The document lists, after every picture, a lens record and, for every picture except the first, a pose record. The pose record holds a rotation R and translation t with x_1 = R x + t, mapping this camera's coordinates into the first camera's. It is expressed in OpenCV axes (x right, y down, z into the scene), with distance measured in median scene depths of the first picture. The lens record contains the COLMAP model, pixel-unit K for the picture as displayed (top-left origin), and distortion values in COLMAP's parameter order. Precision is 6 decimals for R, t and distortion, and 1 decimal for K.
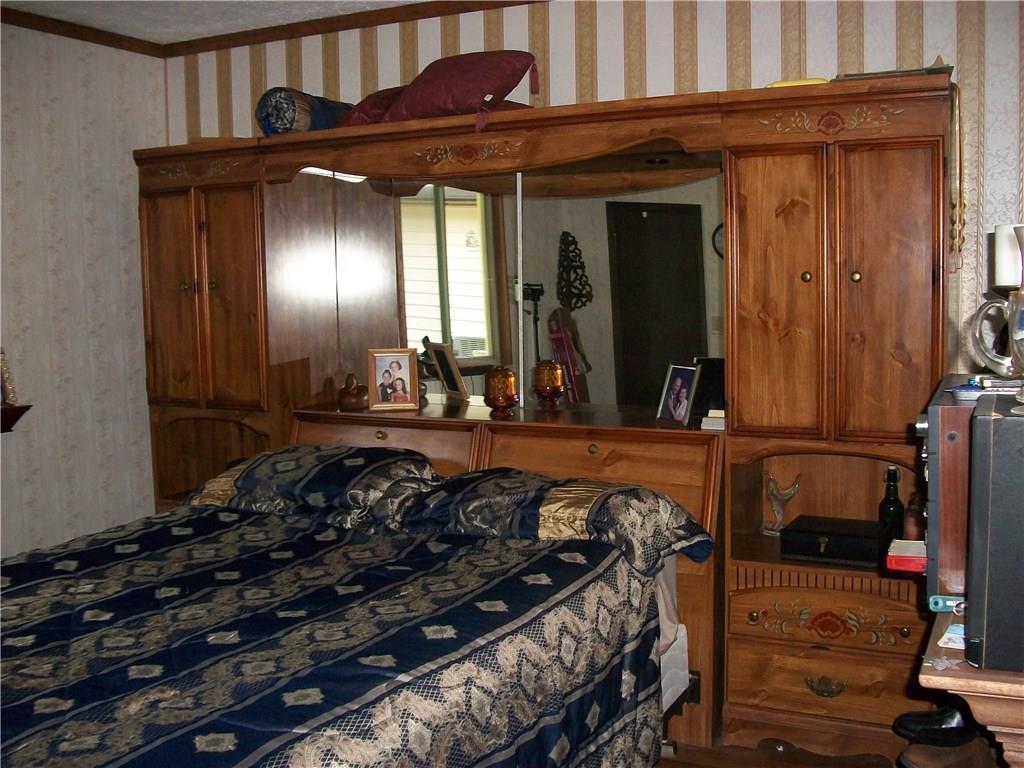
lens RADIAL K [[1051.4, 0, 529.6], [0, 1051.4, 385.2], [0, 0, 1]] dist [-0.149734, 0.101741]
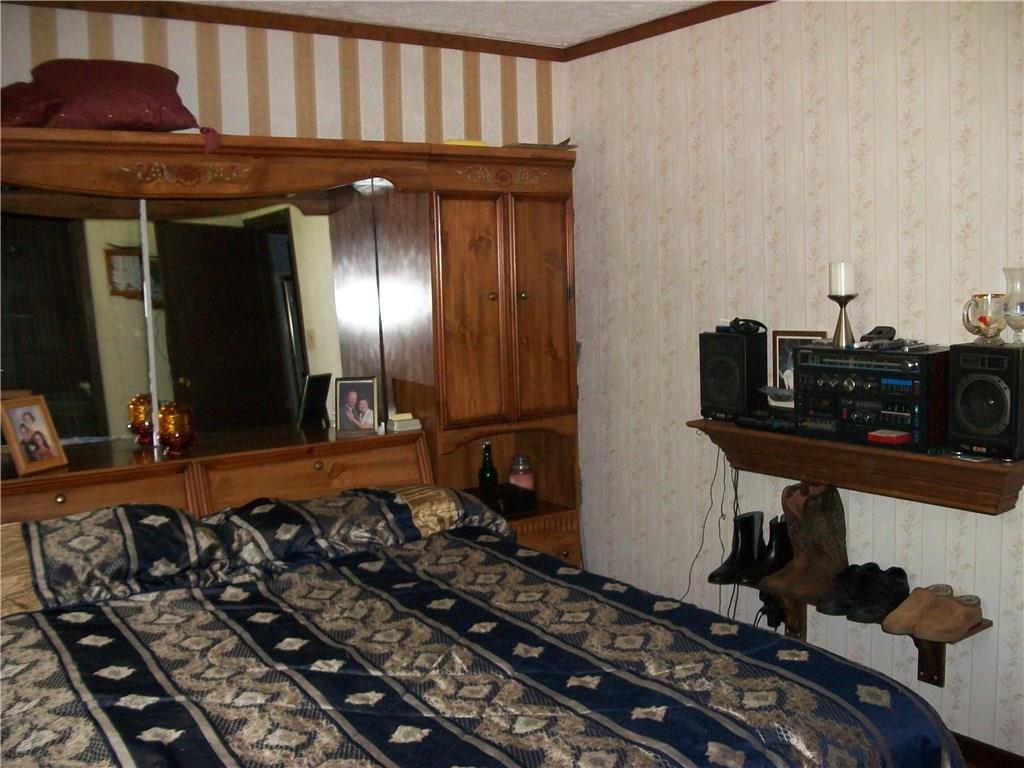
lens RADIAL K [[968.7, 0, 512.0], [0, 968.7, 384.0], [0, 0, 1]] dist [-0.089617, 0.017939]
pose [[0.530886, -0.083723, 0.843297, -0.715710], [0.119397, 0.992571, 0.023379, -0.021664], [-0.838990, 0.088276, 0.536938, 0.340866]]
